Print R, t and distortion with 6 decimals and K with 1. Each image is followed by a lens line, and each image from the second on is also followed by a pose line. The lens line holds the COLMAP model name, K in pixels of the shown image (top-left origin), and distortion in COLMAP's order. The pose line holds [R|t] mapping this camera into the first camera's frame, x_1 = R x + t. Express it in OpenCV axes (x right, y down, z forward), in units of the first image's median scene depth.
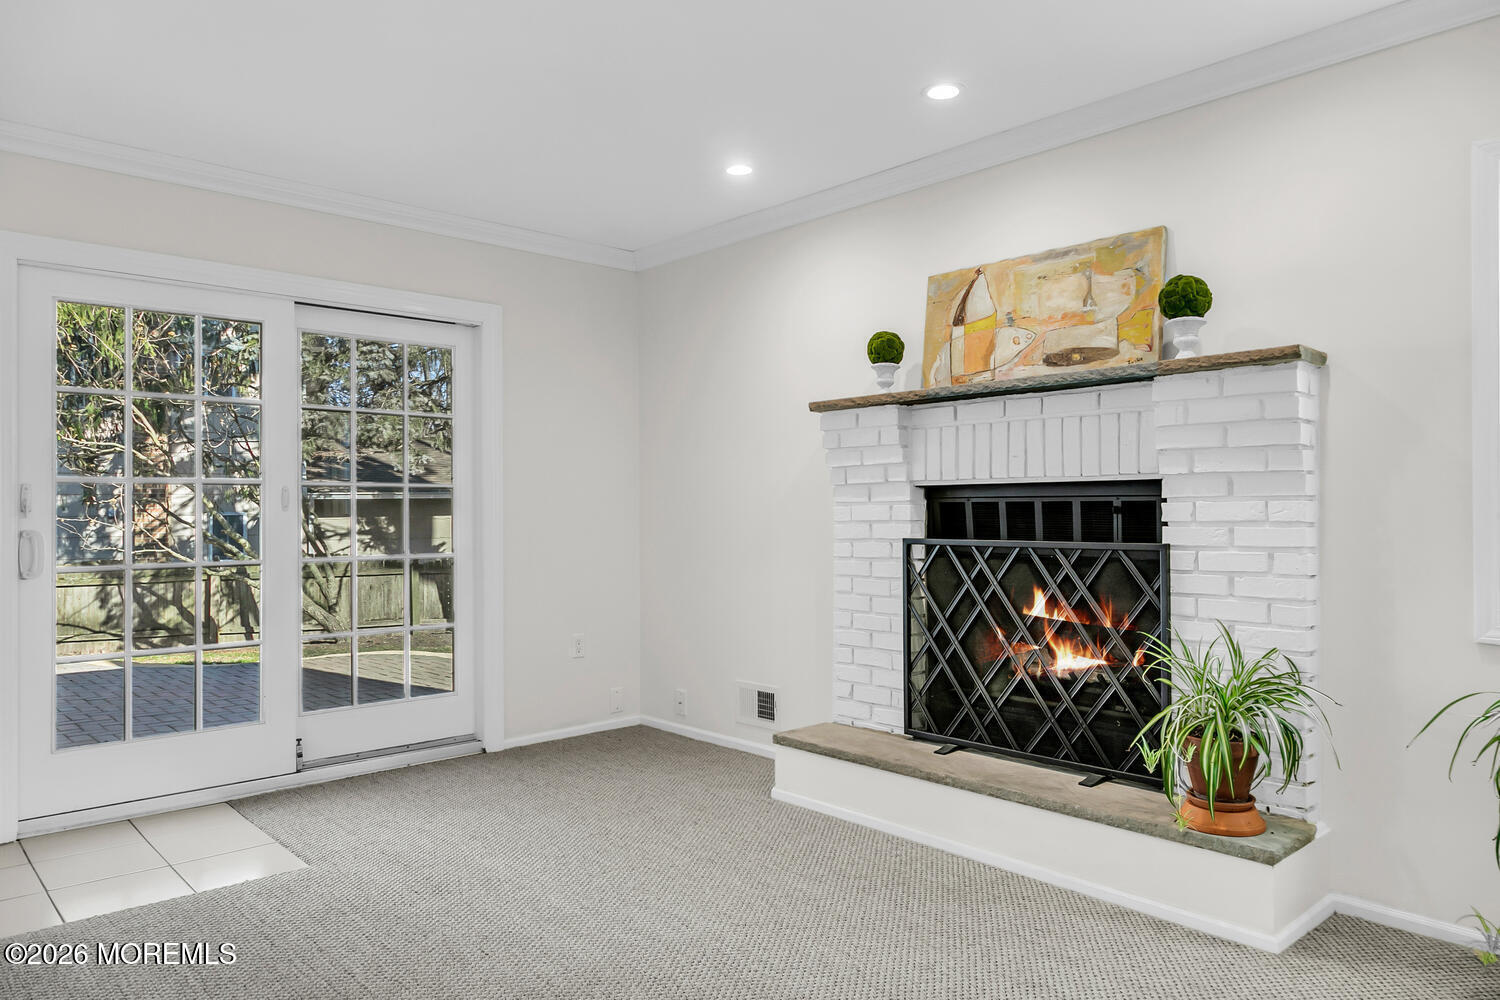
lens RADIAL K [[994.4, 0, 749.4], [0, 994.4, 496.1], [0, 0, 1]] dist [-0.005847, -0.003151]
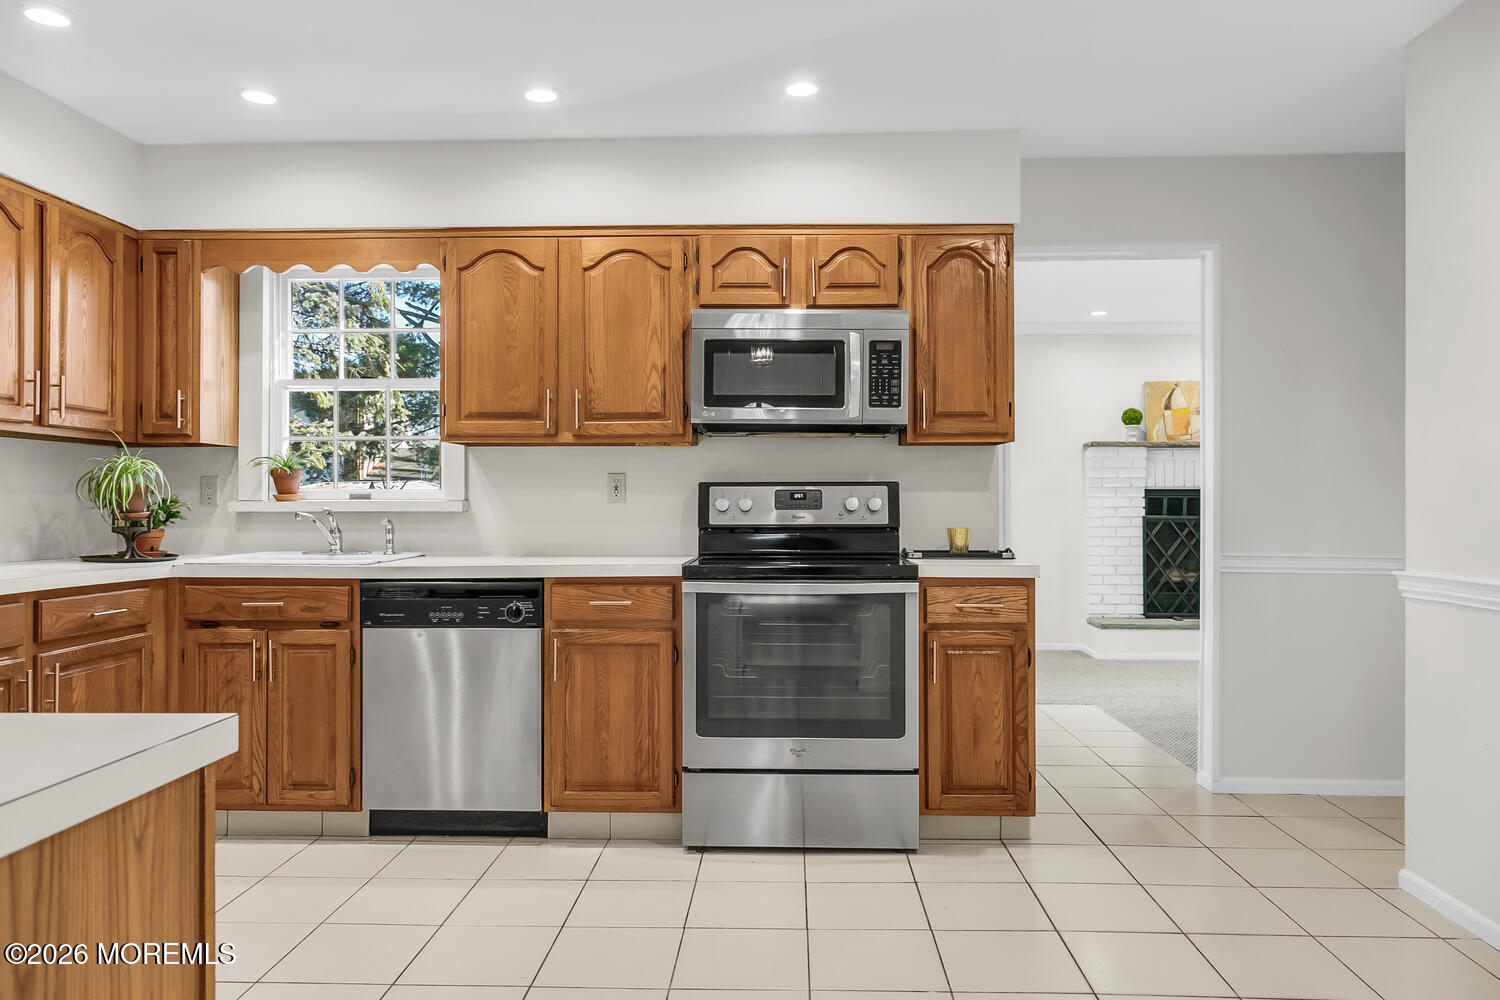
lens RADIAL K [[994.4, 0, 767.4], [0, 994.4, 490.6], [0, 0, 1]] dist [-0.005847, -0.003151]
pose [[0.695511, 0.004678, 0.718500, -1.785217], [-0.015586, 0.999842, 0.008577, -0.012778], [-0.718346, -0.017164, 0.695474, 0.177323]]
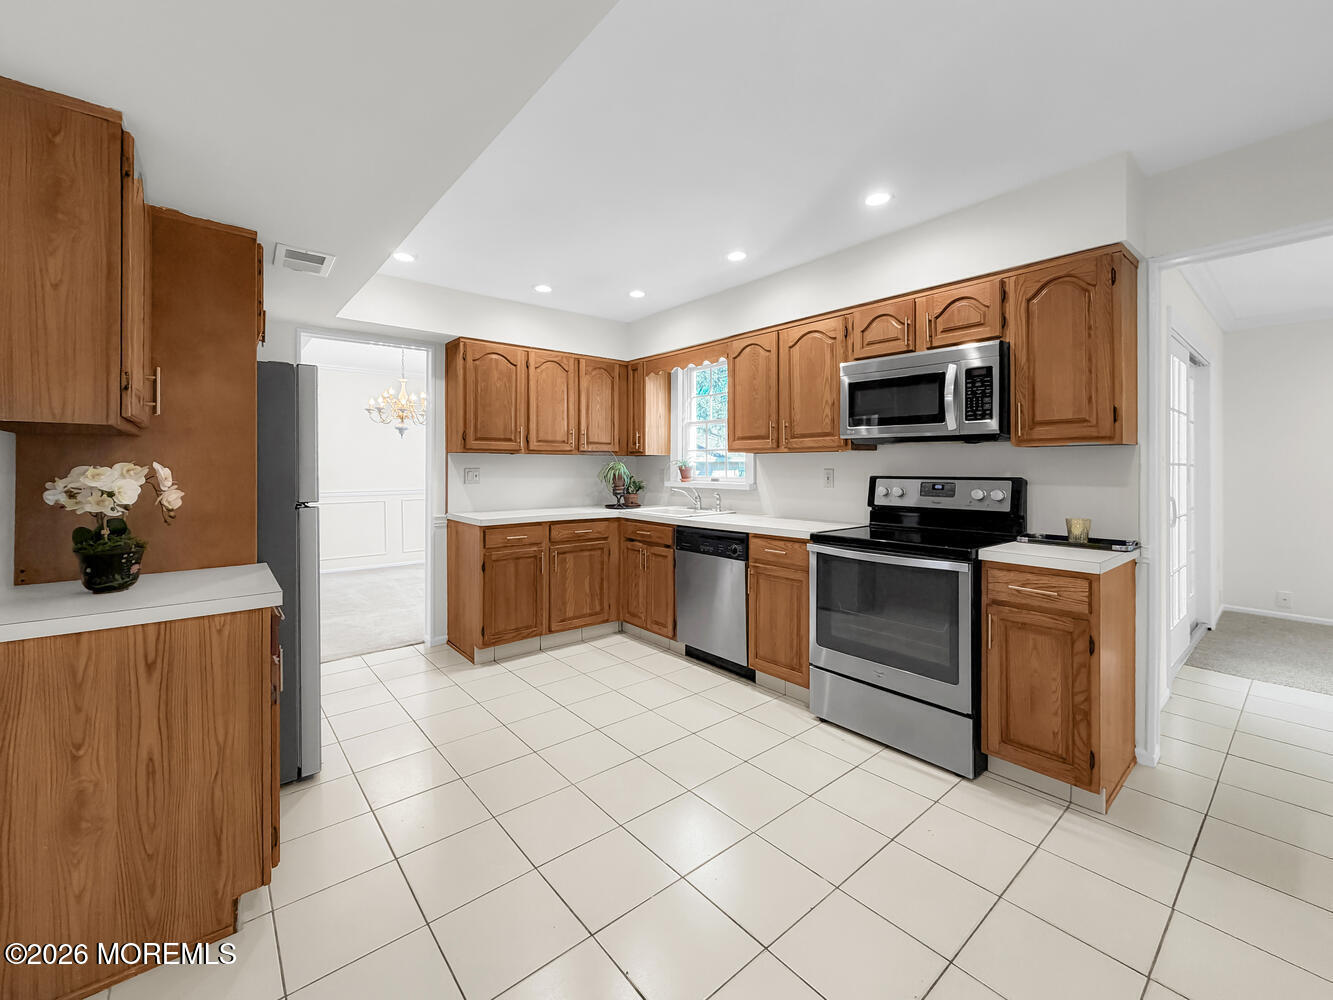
lens RADIAL K [[547.1, 0, 663.5], [0, 547.1, 464.4], [0, 0, 1]] dist [-0.010925, 0.000488]
pose [[0.999262, -0.001580, -0.038370, -1.221614], [0.002304, 0.999820, 0.018849, -0.058903], [0.038334, -0.018924, 0.999086, 0.053799]]
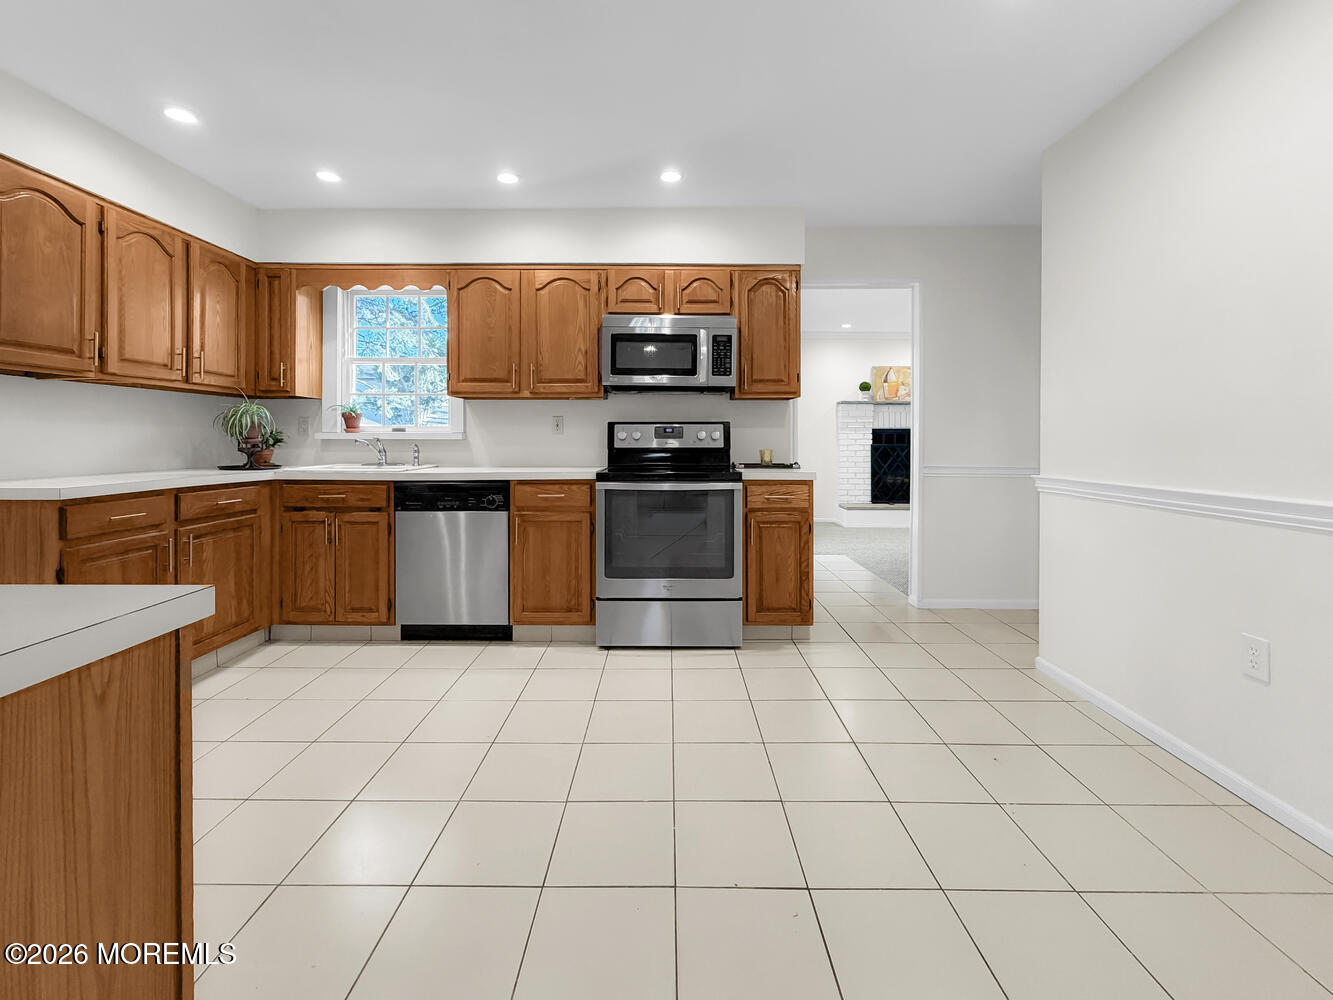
lens RADIAL K [[547.1, 0, 672.7], [0, 547.1, 439.1], [0, 0, 1]] dist [-0.010925, 0.000488]
pose [[0.672125, -0.001312, 0.740437, -1.677966], [-0.017949, 0.999676, 0.018065, 0.003719], [-0.740220, -0.025432, 0.671883, 0.264475]]
